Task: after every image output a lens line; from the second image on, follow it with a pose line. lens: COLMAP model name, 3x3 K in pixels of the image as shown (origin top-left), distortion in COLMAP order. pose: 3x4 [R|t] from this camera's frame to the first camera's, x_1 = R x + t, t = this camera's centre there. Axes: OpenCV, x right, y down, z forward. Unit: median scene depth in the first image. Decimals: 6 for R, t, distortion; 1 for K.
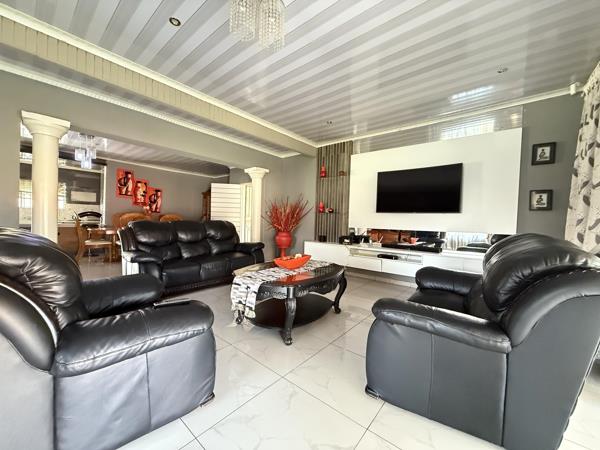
lens RADIAL K [[239.8, 0, 300.0], [0, 239.8, 225.0], [0, 0, 1]] dist [0.012477, 0.000101]
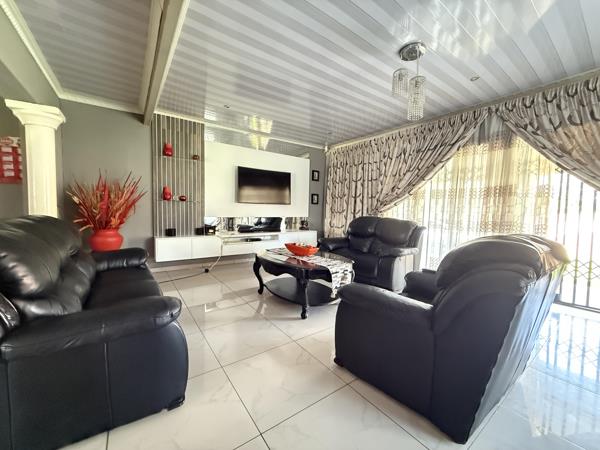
lens RADIAL K [[239.8, 0, 300.0], [0, 239.8, 225.0], [0, 0, 1]] dist [0.012477, 0.000101]
pose [[0.249366, -0.082943, 0.964851, -0.703837], [0.010180, 0.996495, 0.083032, -0.038276], [-0.968356, -0.010883, 0.249337, 0.448244]]
